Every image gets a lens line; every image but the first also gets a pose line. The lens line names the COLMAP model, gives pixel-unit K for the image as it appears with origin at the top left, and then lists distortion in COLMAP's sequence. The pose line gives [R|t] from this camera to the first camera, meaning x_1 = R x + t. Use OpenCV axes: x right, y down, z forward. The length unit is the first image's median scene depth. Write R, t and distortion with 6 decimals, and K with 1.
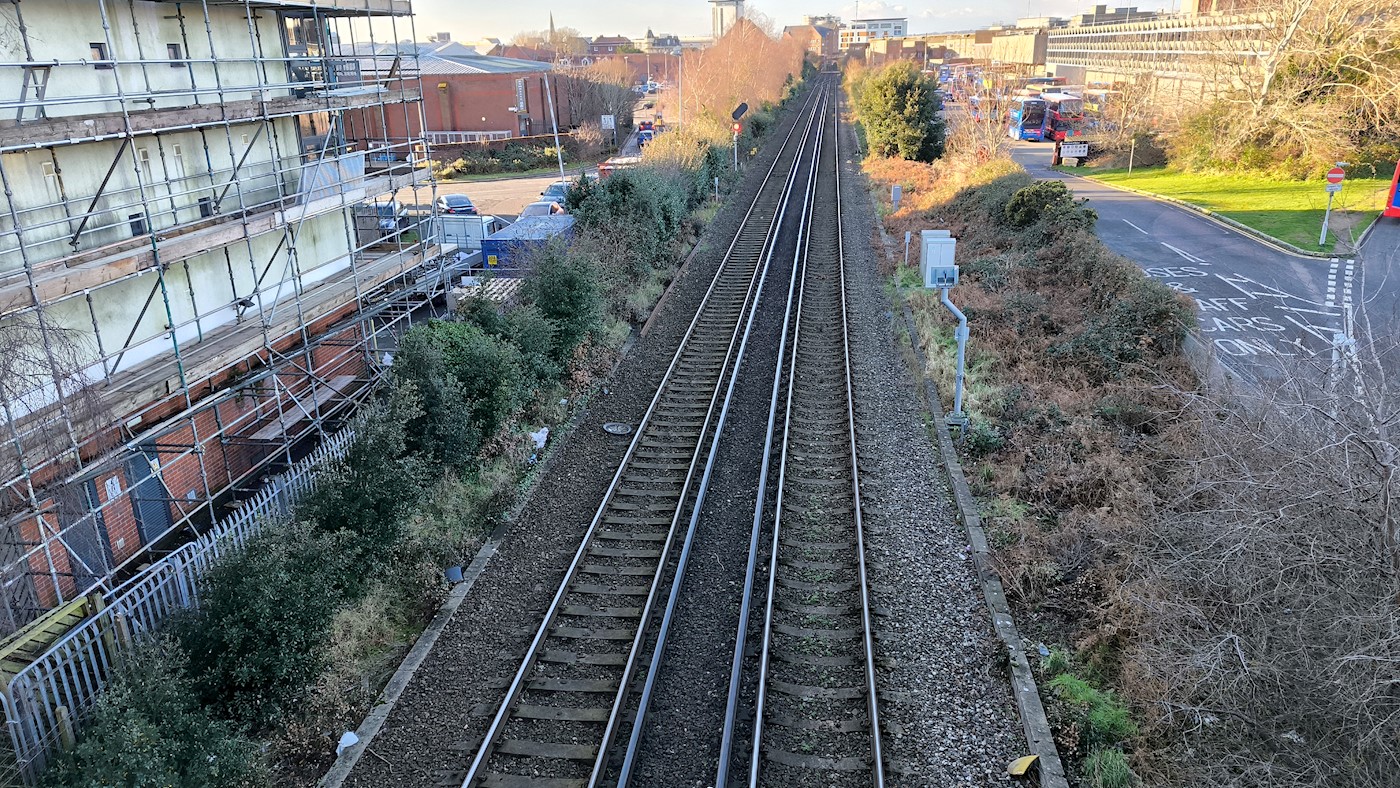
lens RADIAL K [[980.5, 0, 700.0], [0, 980.5, 394.0], [0, 0, 1]] dist [0.061411, -0.050784]
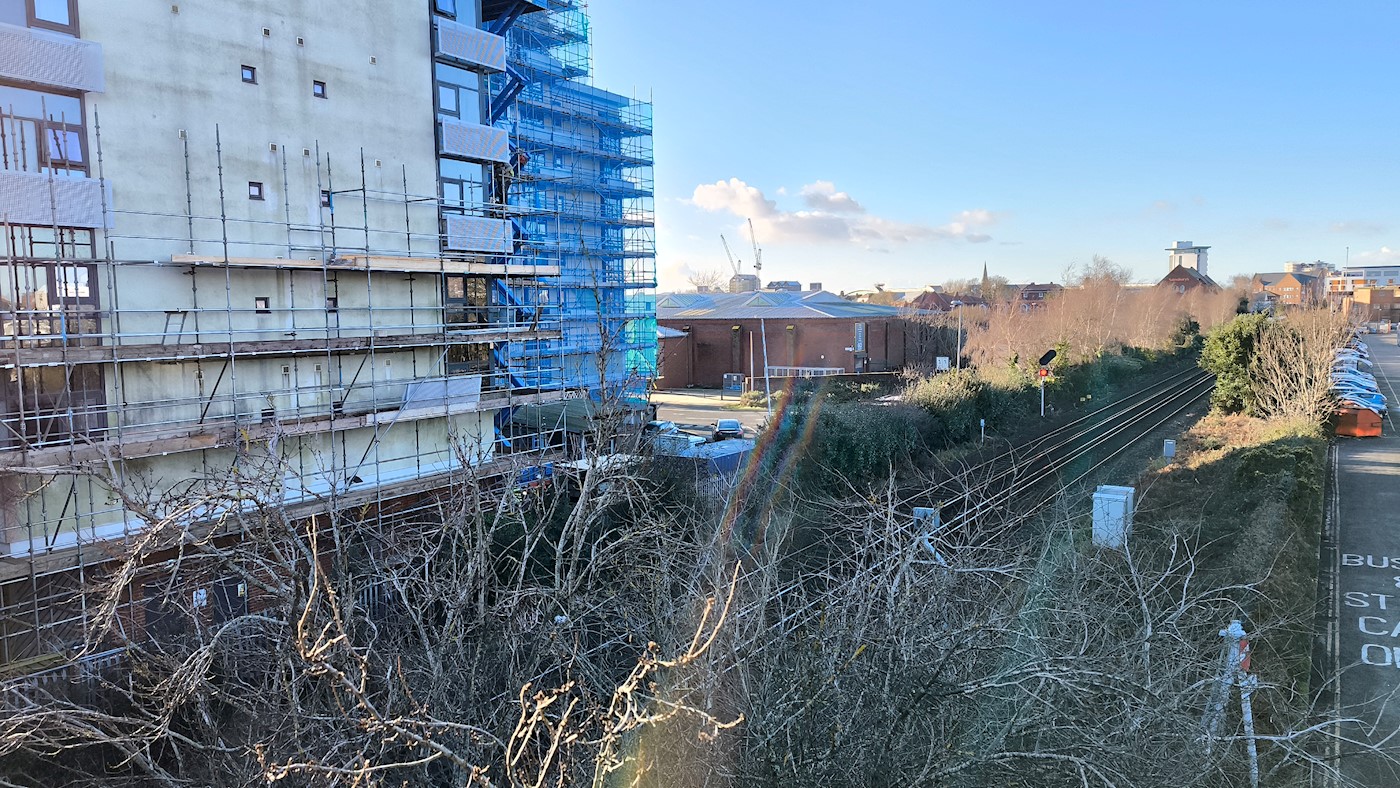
lens RADIAL K [[971.7, 0, 700.0], [0, 971.7, 394.0], [0, 0, 1]] dist [0.061116, -0.050873]
pose [[0.899998, 0.053484, -0.432600, 0.459475], [-0.152380, 0.968430, -0.197288, -0.011644], [0.408391, 0.243479, 0.879736, -0.003488]]
